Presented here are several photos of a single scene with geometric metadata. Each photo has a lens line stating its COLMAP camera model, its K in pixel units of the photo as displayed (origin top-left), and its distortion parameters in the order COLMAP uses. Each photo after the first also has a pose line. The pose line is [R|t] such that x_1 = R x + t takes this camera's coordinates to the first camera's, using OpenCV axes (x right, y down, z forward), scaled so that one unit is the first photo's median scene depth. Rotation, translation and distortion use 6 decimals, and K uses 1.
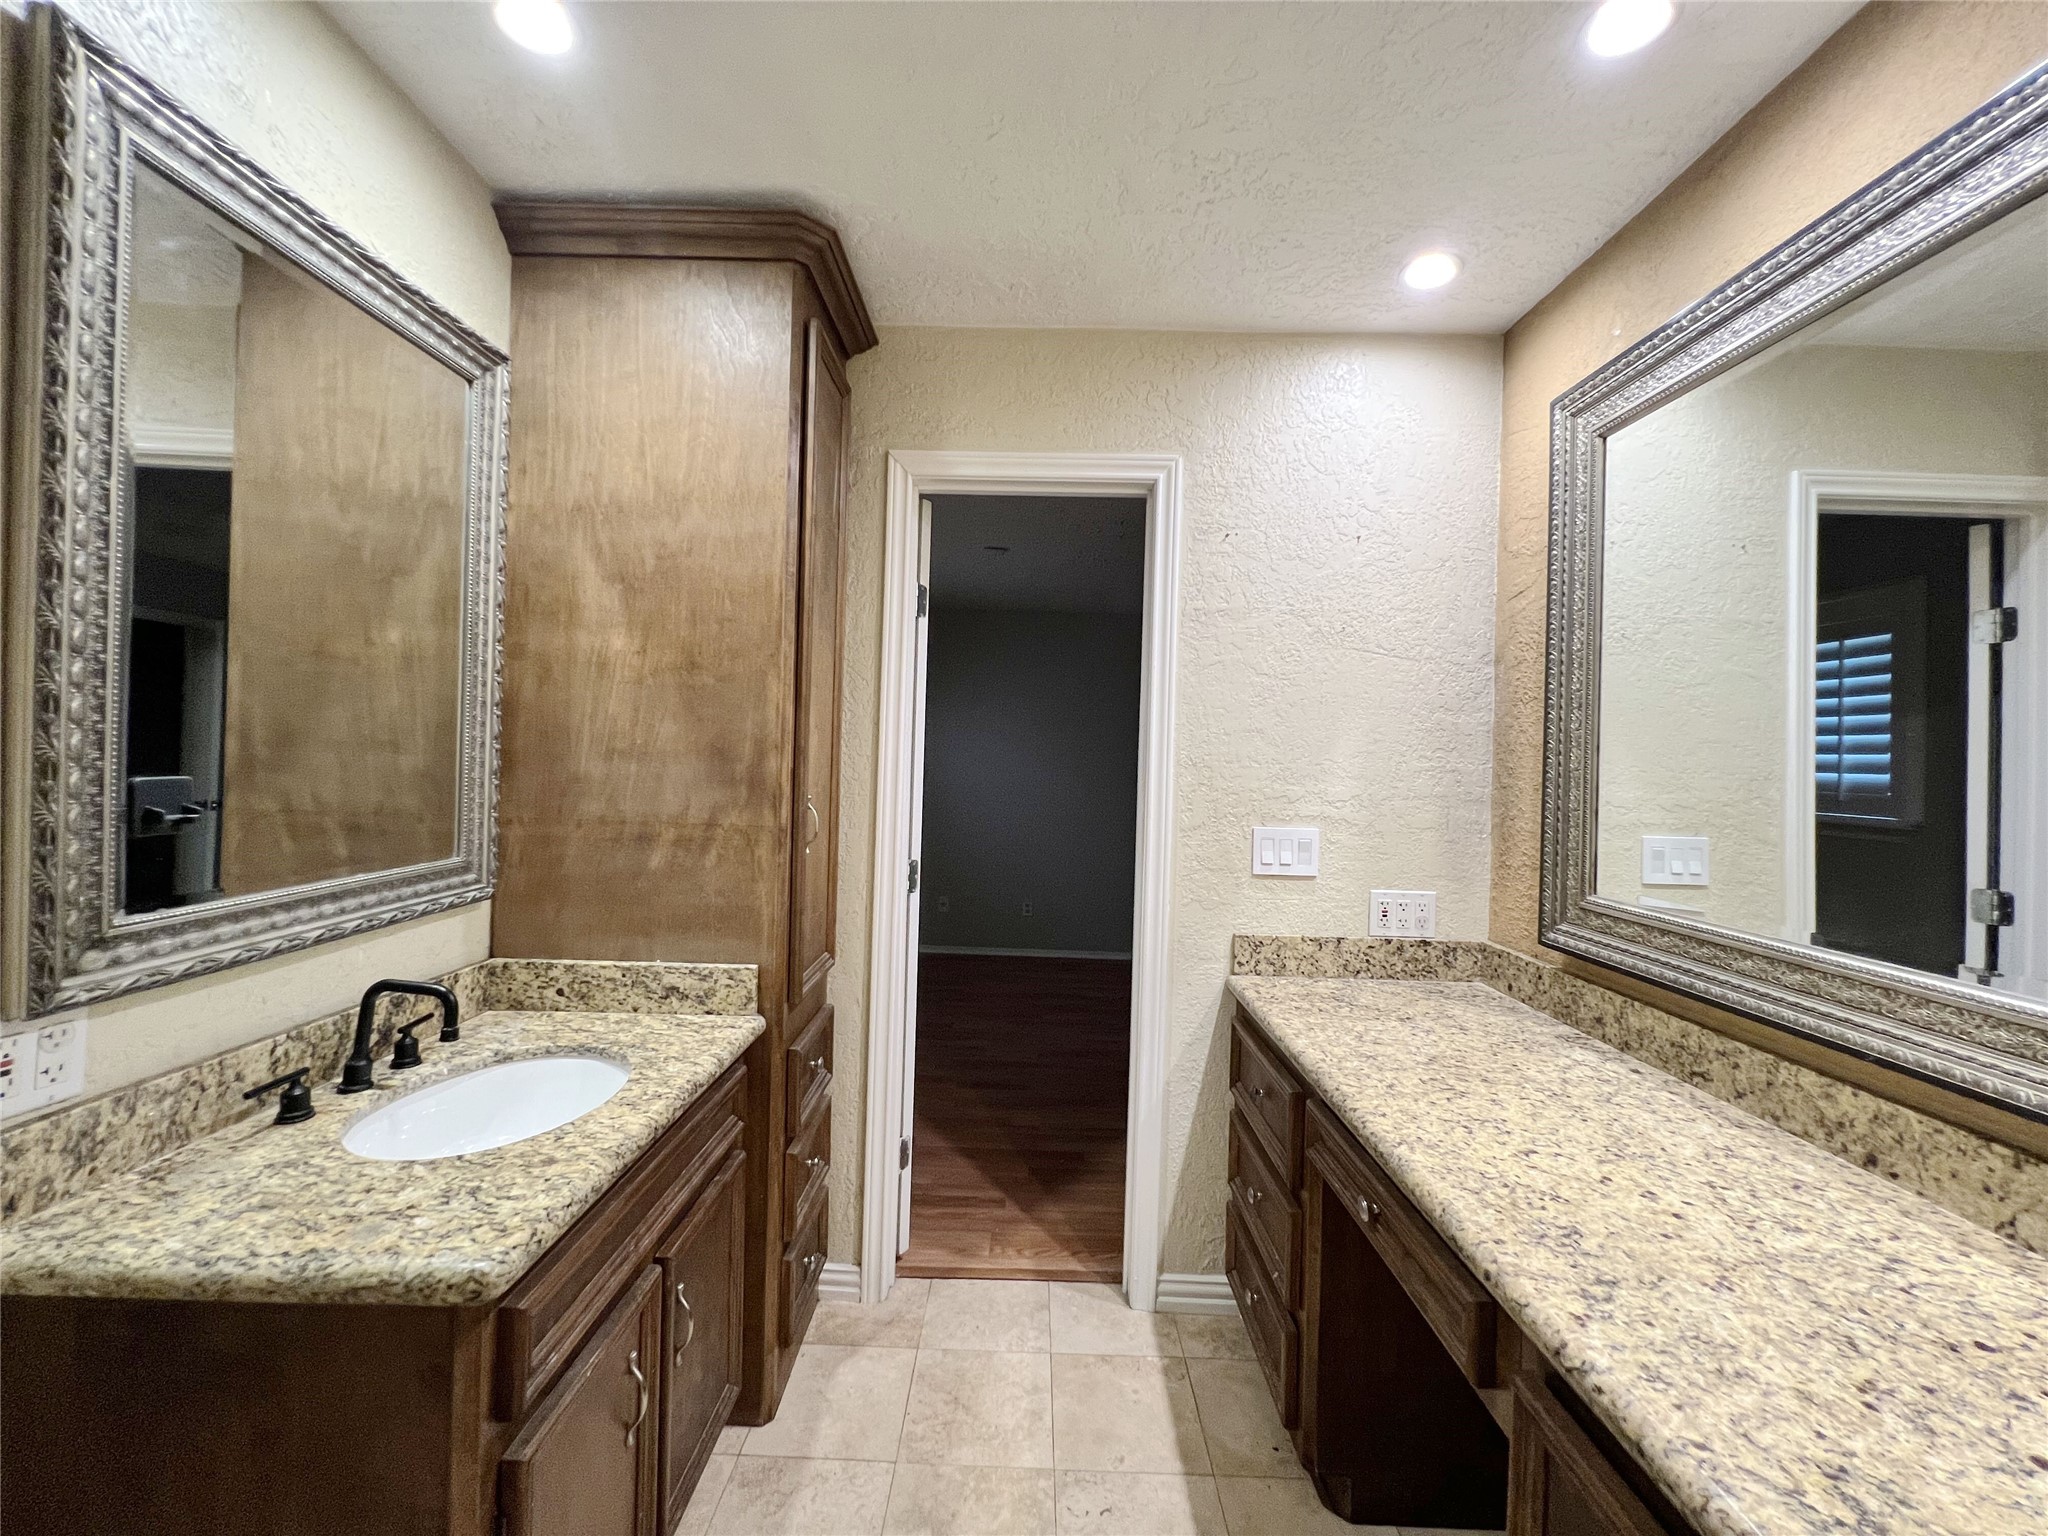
lens RADIAL K [[812.5, 0, 1025.7], [0, 812.5, 760.4], [0, 0, 1]] dist [-0.009782, 0.000153]
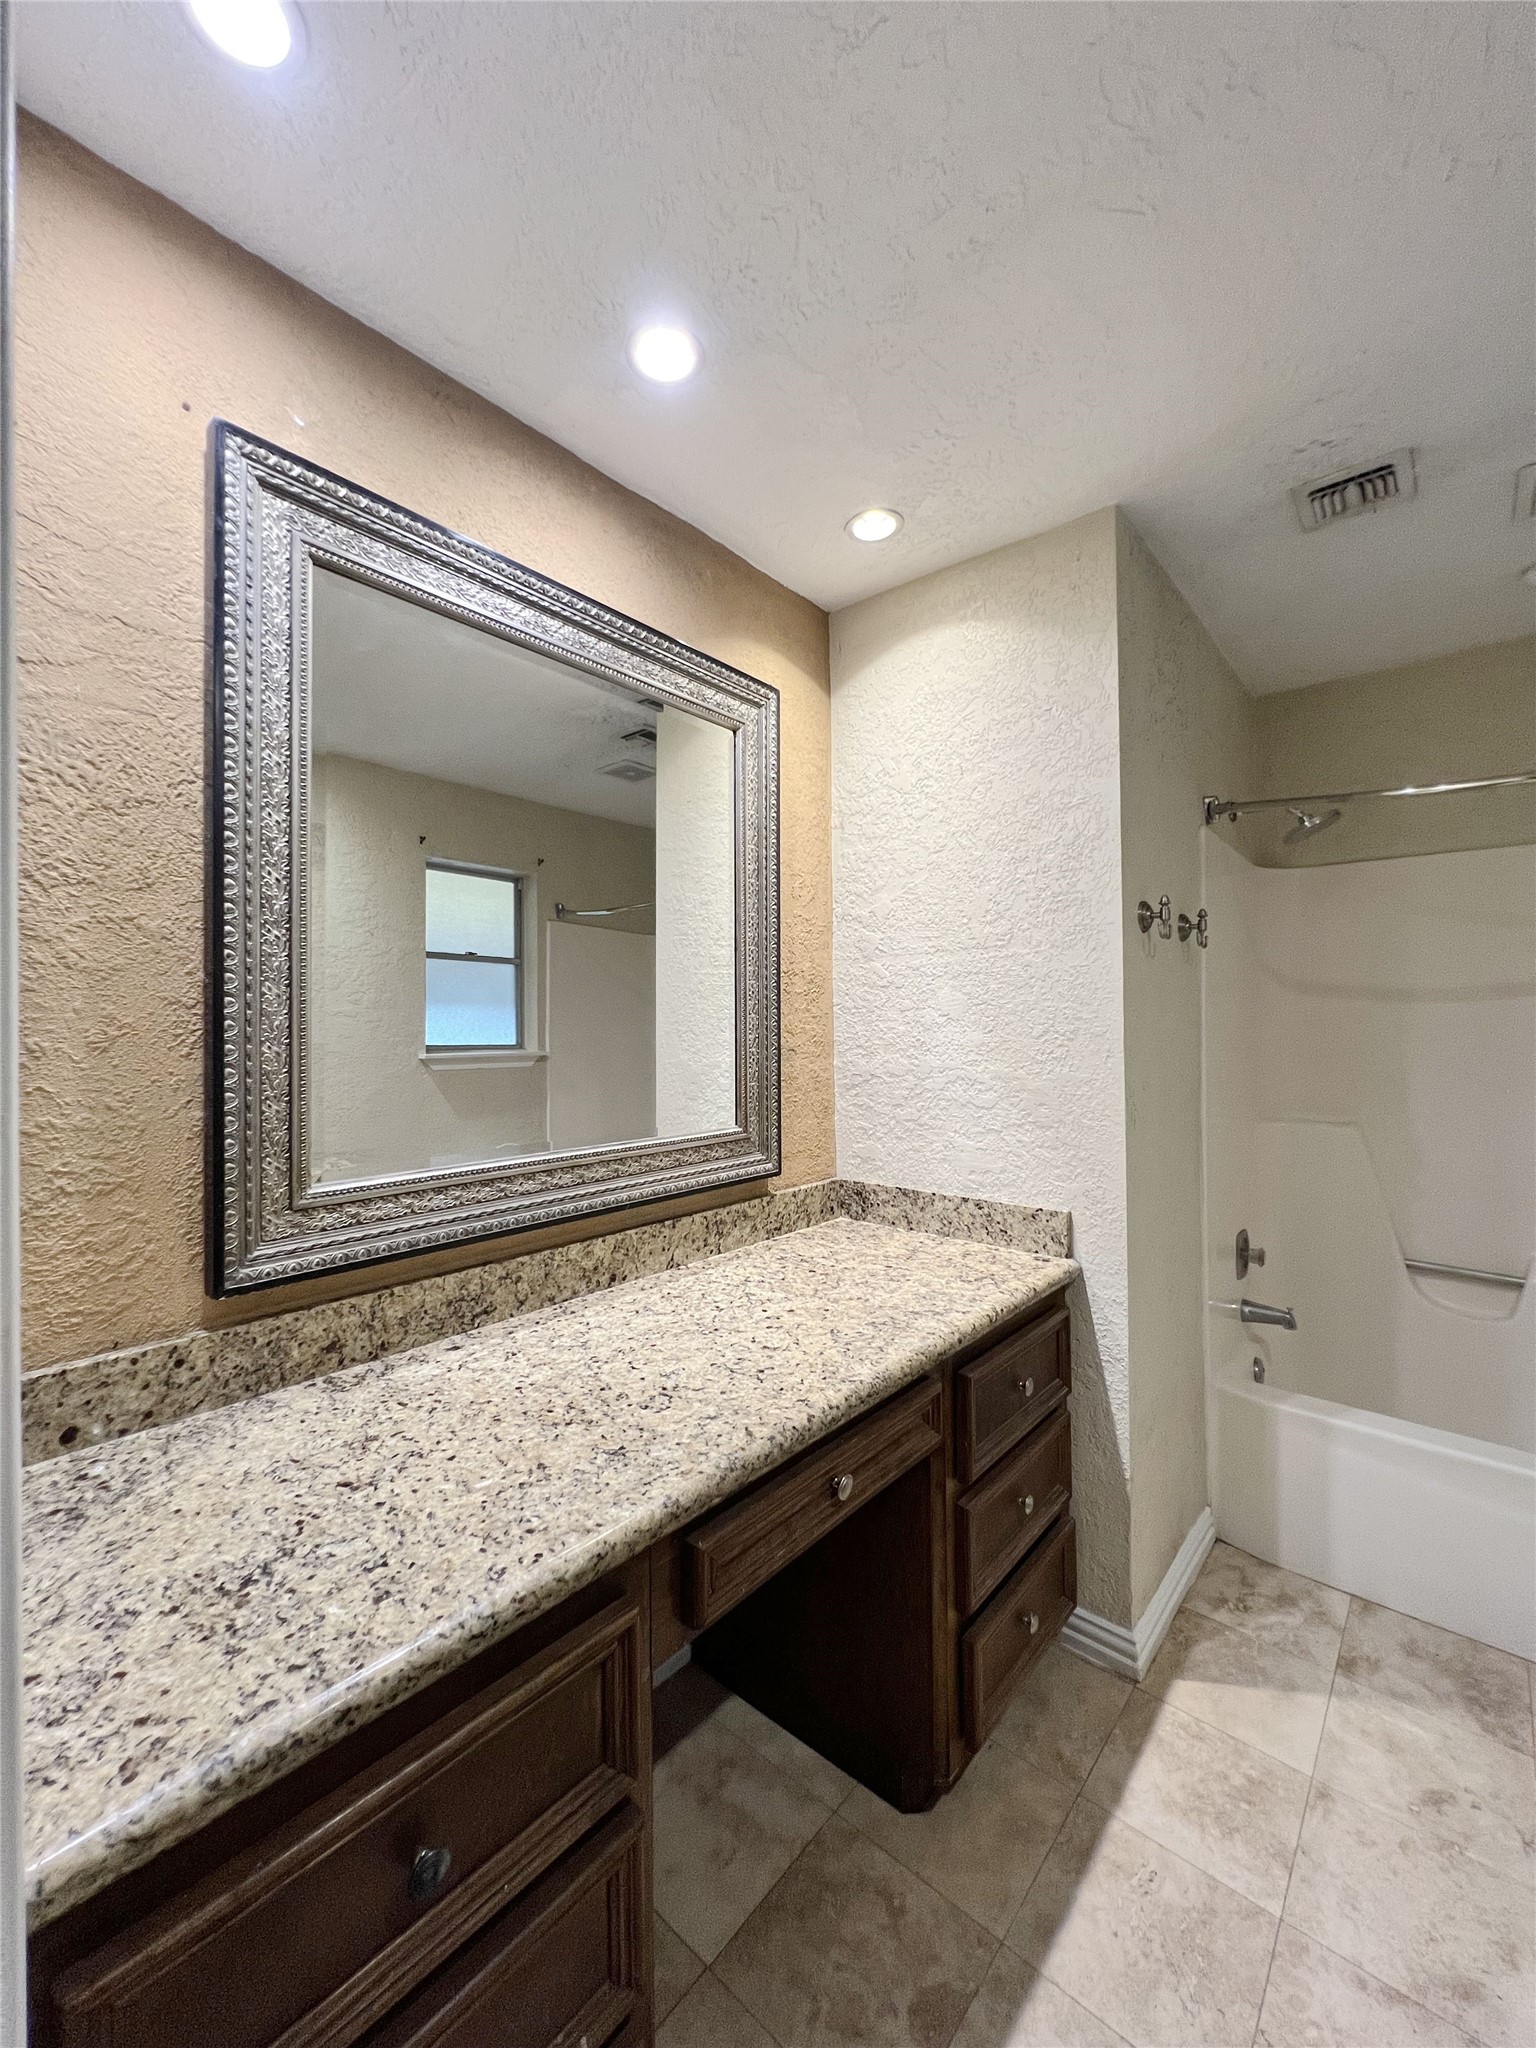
lens RADIAL K [[812.5, 0, 769.2], [0, 812.5, 1017.4], [0, 0, 1]] dist [-0.009782, 0.000153]
pose [[-0.759773, -0.012131, 0.650075, -0.108857], [-0.014084, 0.999898, 0.002198, 0.010128], [-0.650036, -0.007486, -0.759866, 1.677119]]
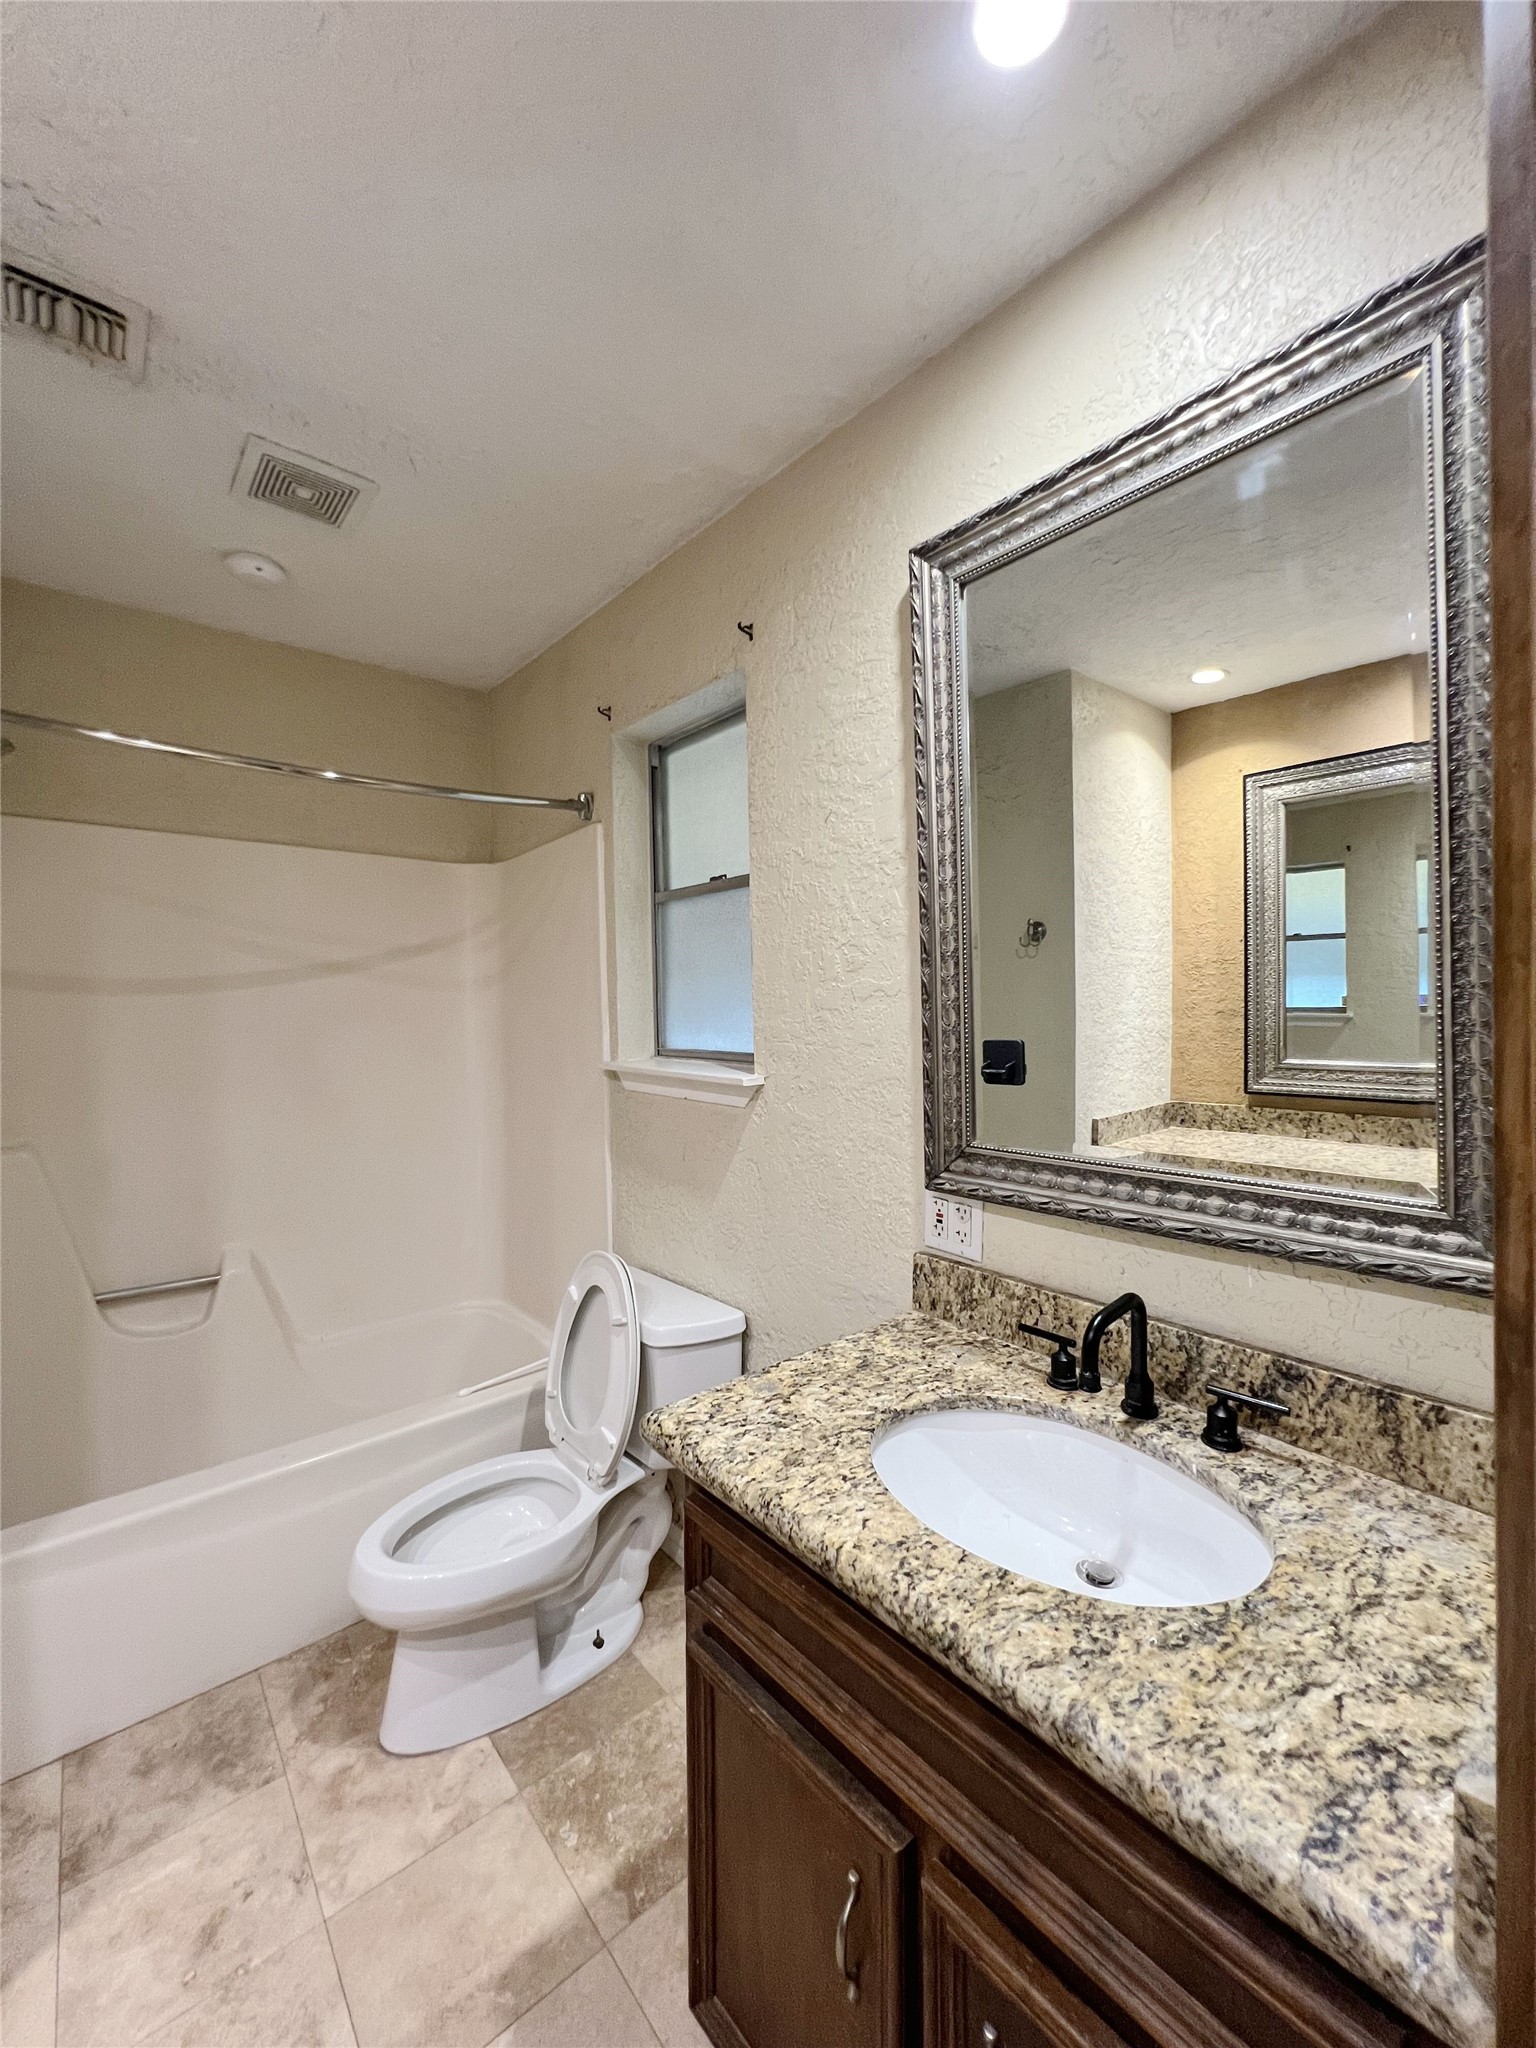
lens RADIAL K [[812.5, 0, 784.6], [0, 812.5, 1026.5], [0, 0, 1]] dist [-0.009782, 0.000153]
pose [[-0.750908, -0.012406, -0.660290, 0.019325], [-0.015202, 0.999883, -0.001497, 0.006687], [0.660232, 0.008914, -0.751009, 1.369675]]
